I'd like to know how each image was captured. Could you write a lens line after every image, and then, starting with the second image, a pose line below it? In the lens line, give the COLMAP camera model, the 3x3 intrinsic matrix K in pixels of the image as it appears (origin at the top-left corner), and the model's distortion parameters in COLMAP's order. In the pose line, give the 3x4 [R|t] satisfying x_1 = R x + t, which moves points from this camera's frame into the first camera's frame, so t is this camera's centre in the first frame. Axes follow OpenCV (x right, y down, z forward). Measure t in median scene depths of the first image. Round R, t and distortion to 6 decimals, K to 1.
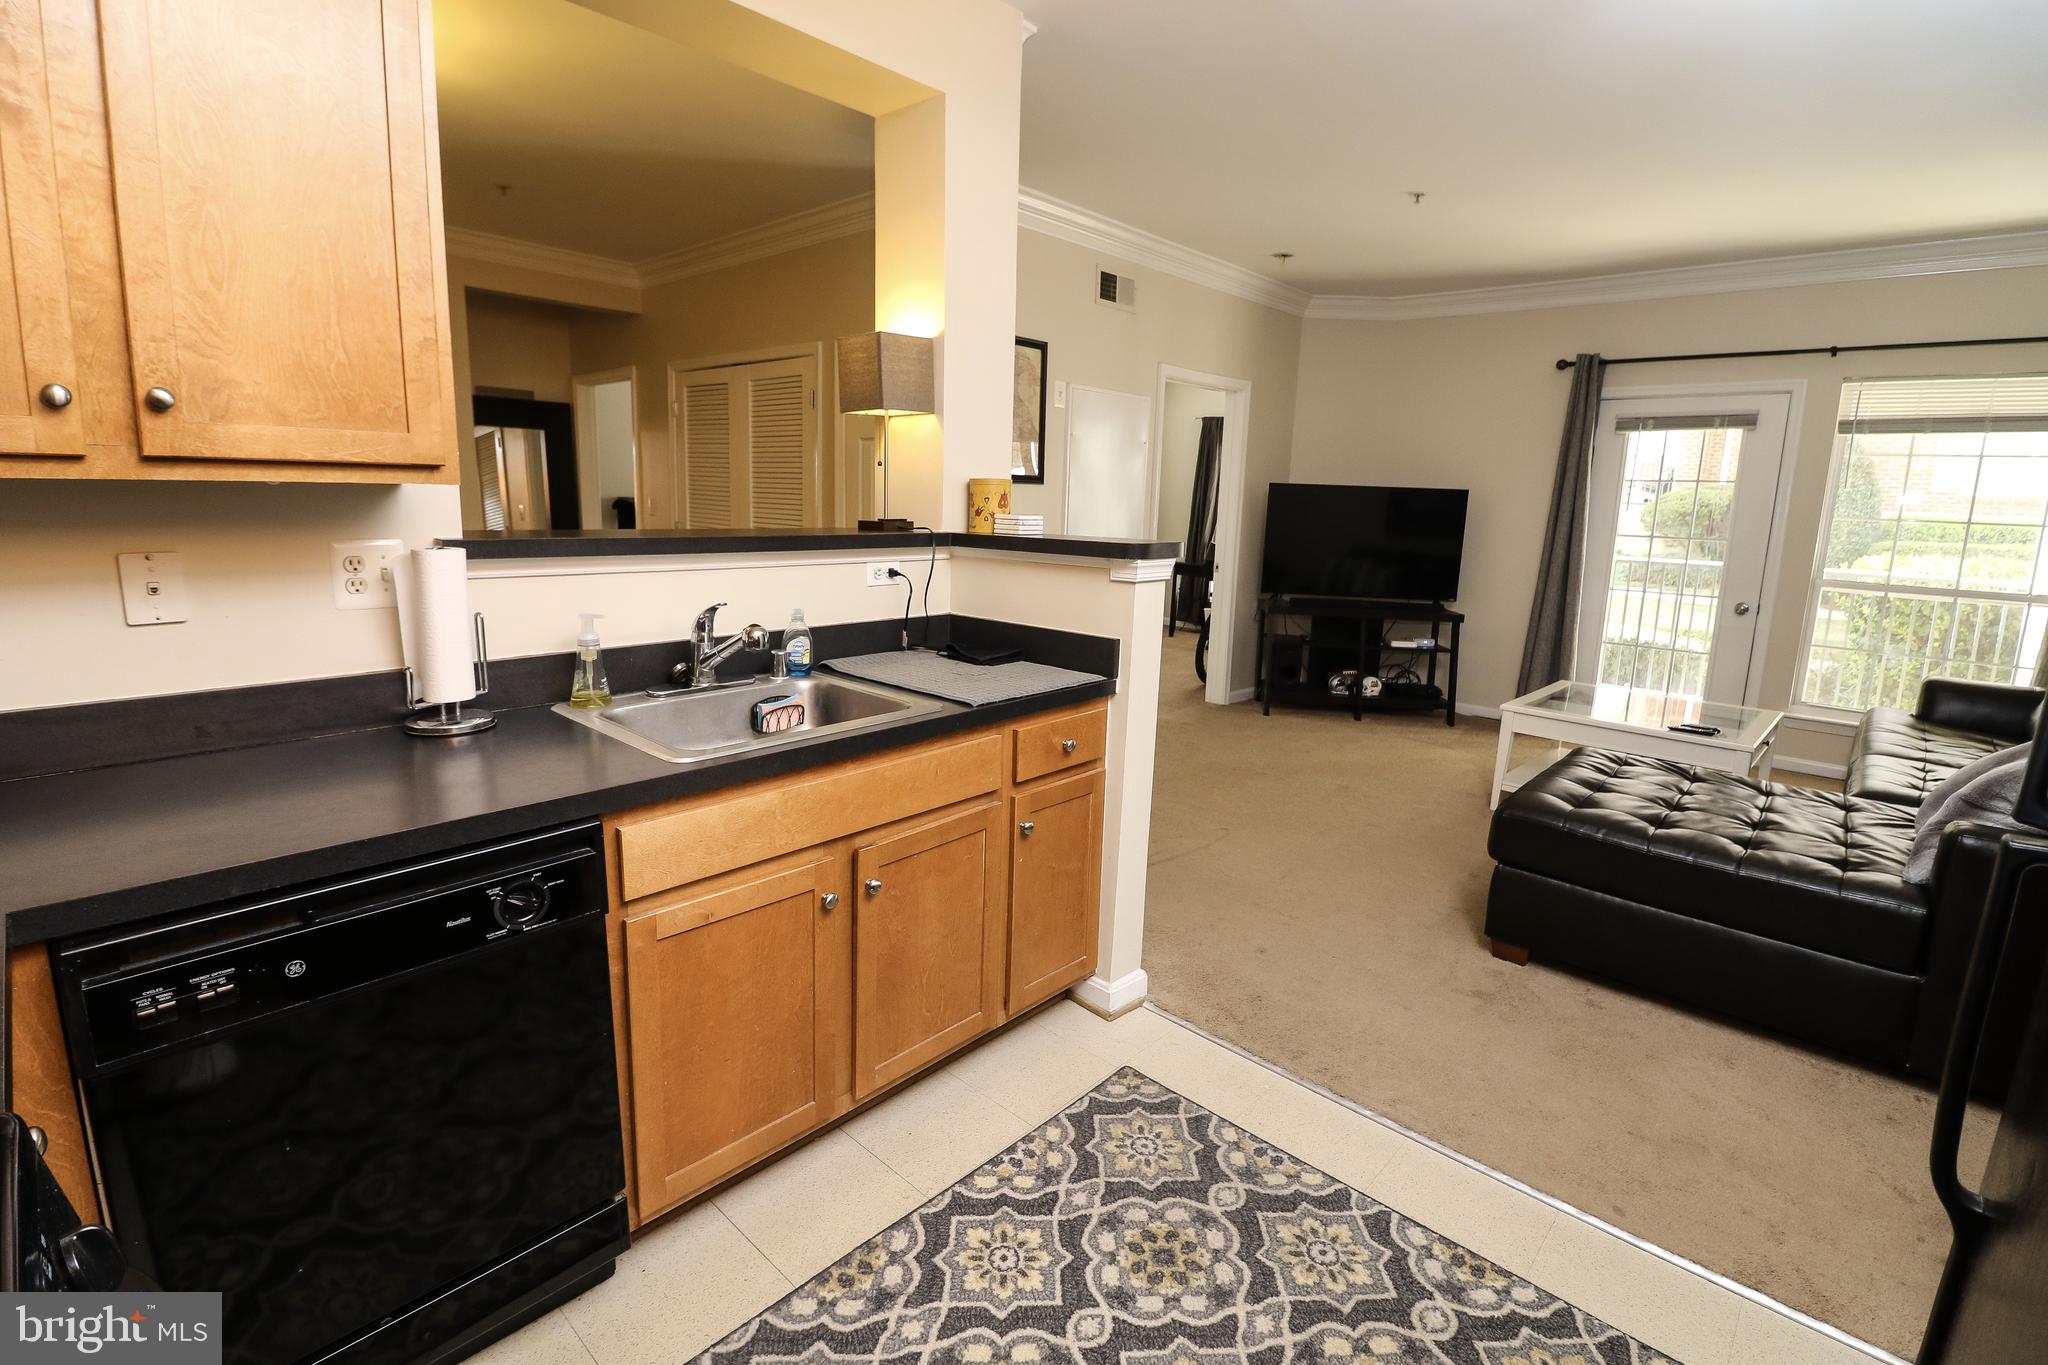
lens RADIAL K [[933.1, 0, 1027.4], [0, 933.1, 658.2], [0, 0, 1]] dist [0.002447, -0.015543]
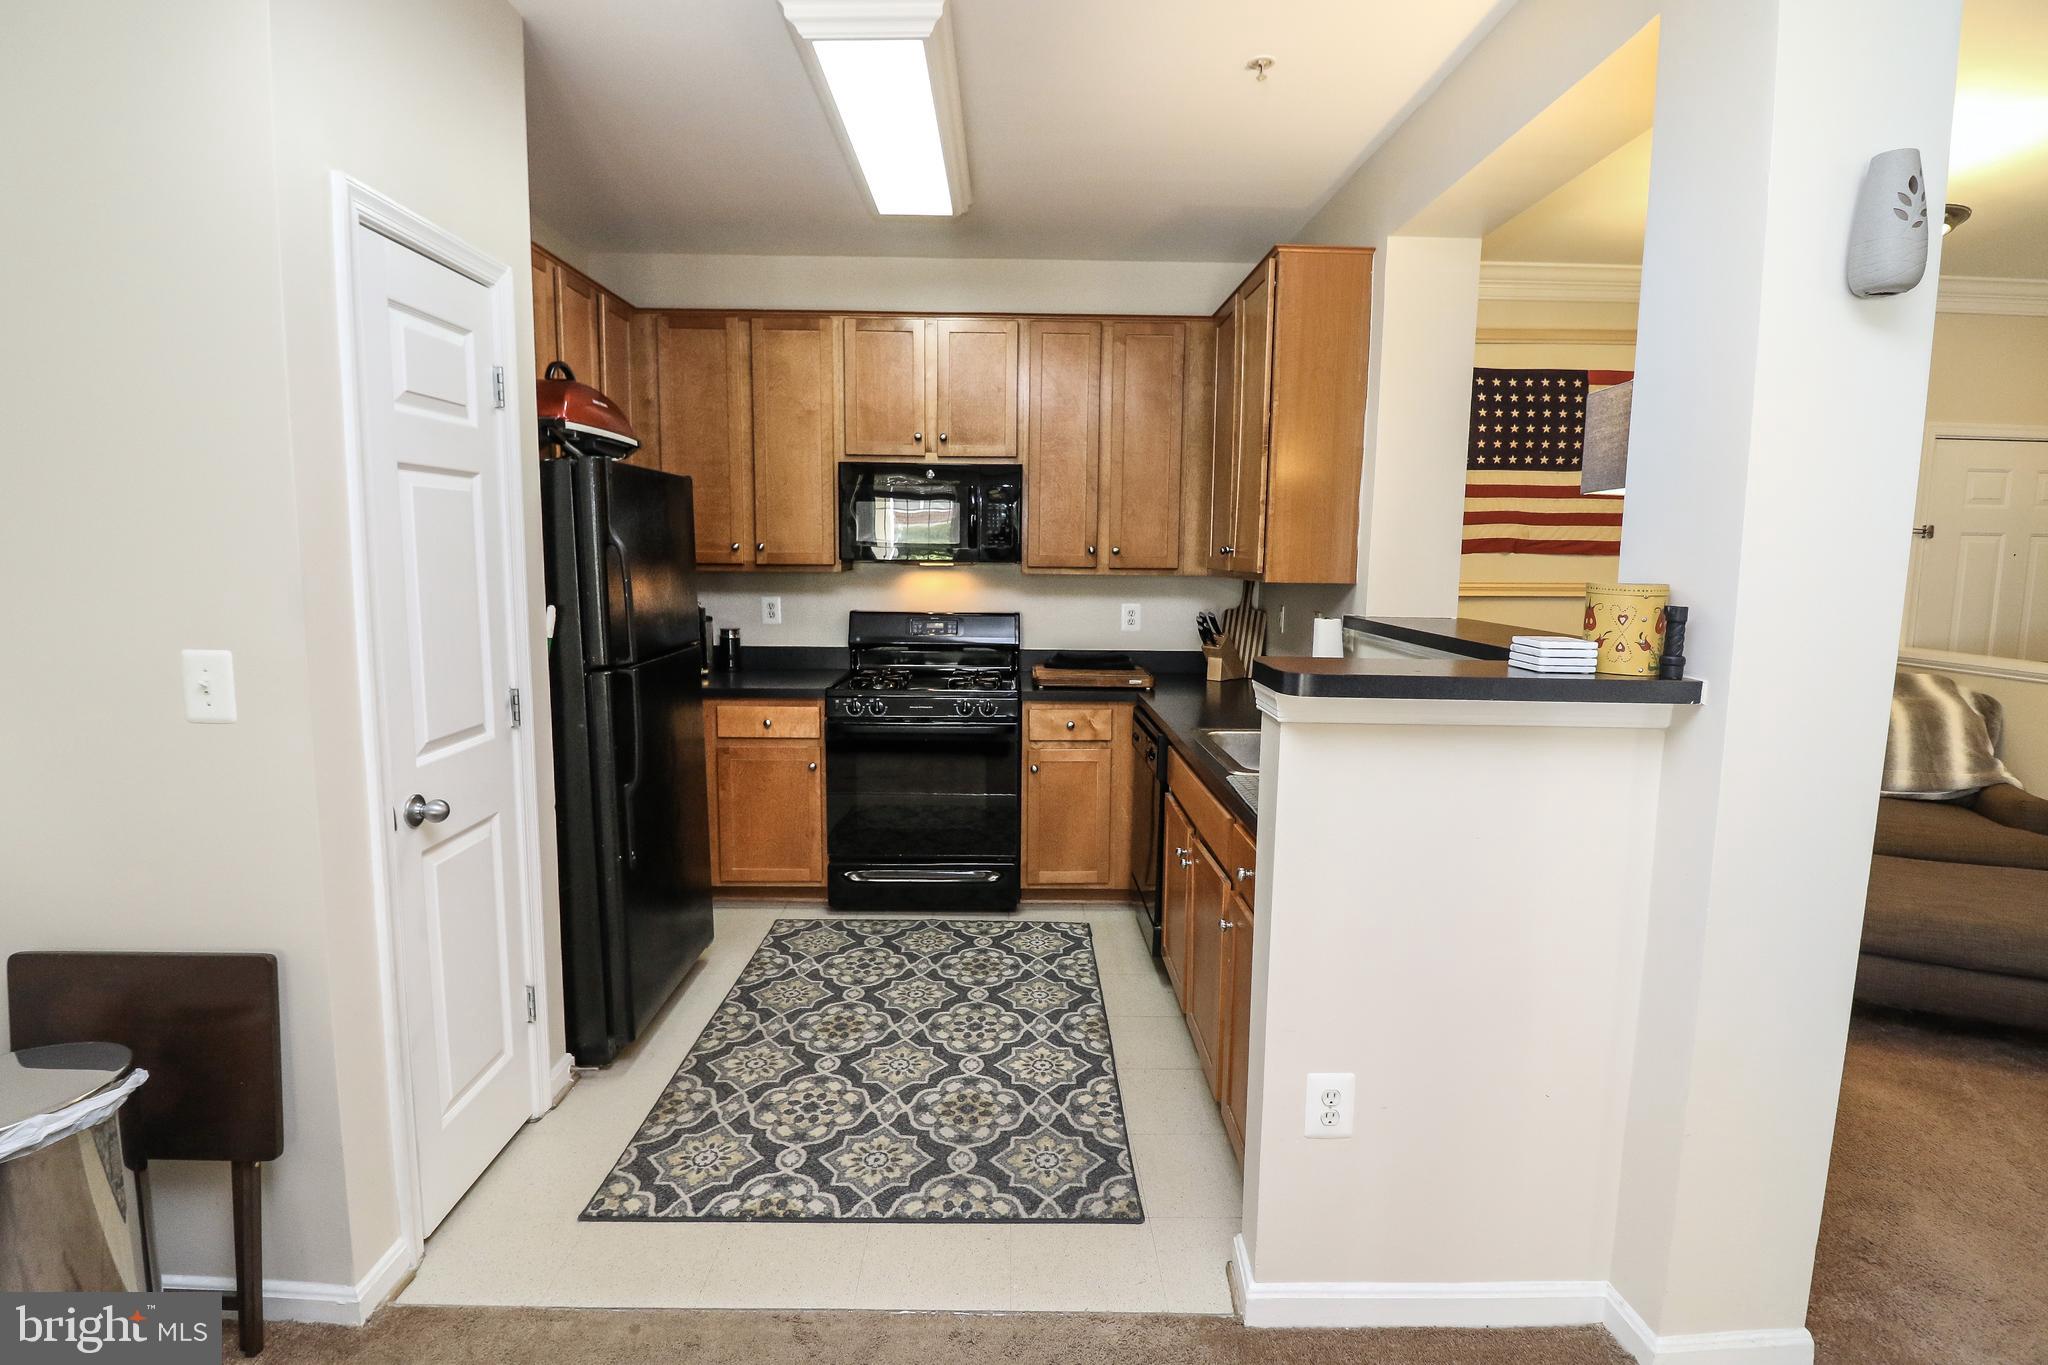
lens RADIAL K [[953.7, 0, 1022.5], [0, 953.7, 655.2], [0, 0, 1]] dist [0.000054, -0.011987]
pose [[-0.720954, 0.038895, -0.691891, 0.401826], [-0.153396, 0.964699, 0.214070, -0.132422], [0.675793, 0.260468, -0.689537, 0.708156]]
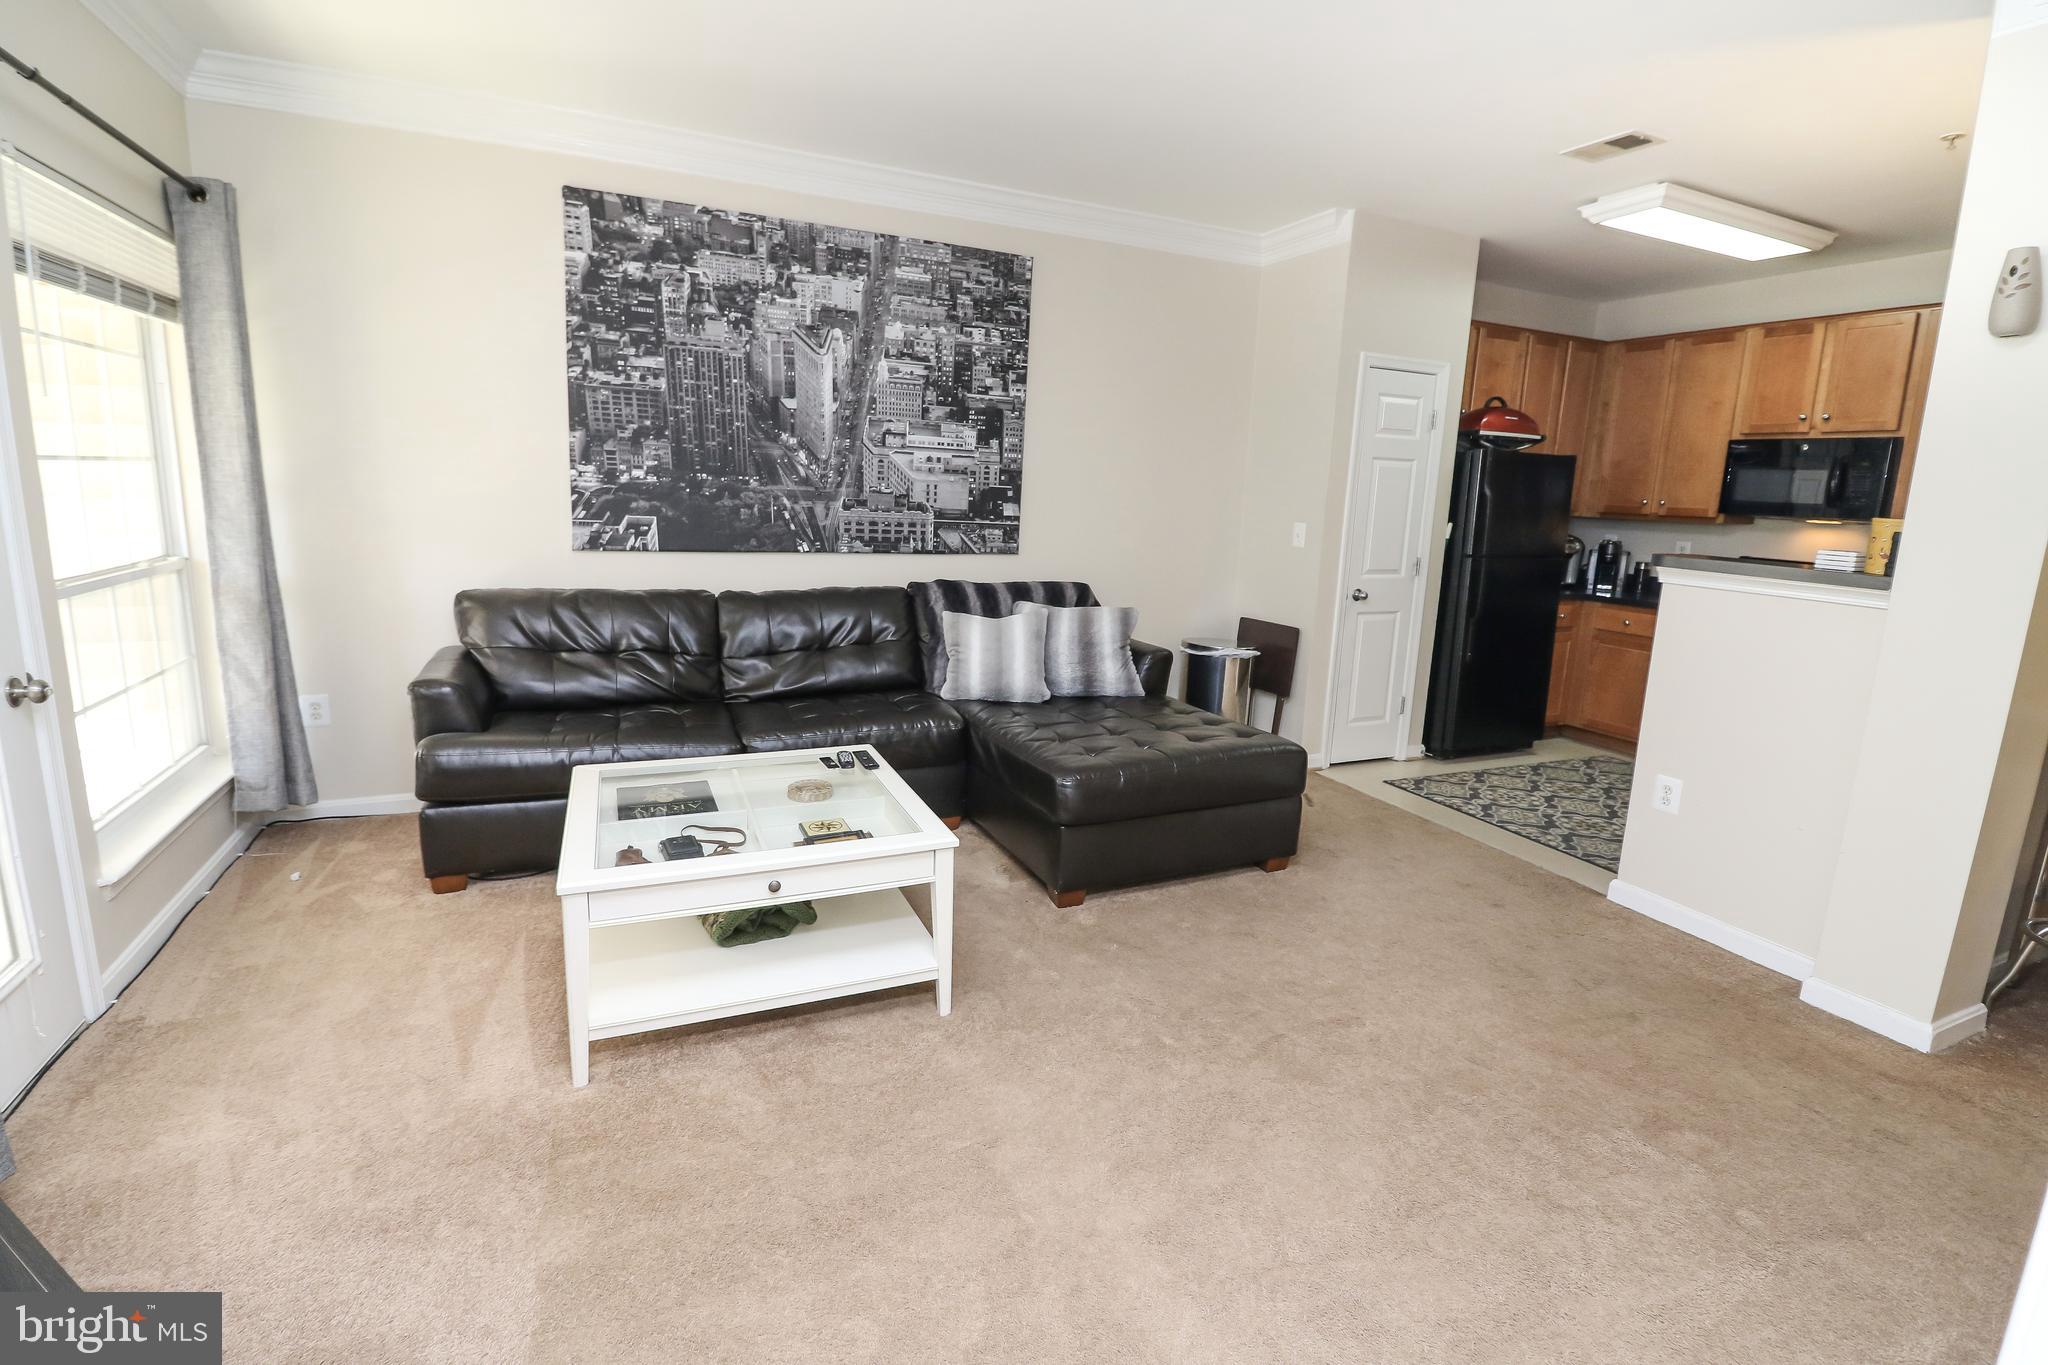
lens RADIAL K [[933.1, 0, 1027.4], [0, 933.1, 658.2], [0, 0, 1]] dist [0.002447, -0.015543]
pose [[-0.921349, -0.133814, 0.364980, 0.254534], [0.001037, 0.938037, 0.346534, -0.232733], [-0.388736, 0.319657, -0.864120, 1.333784]]
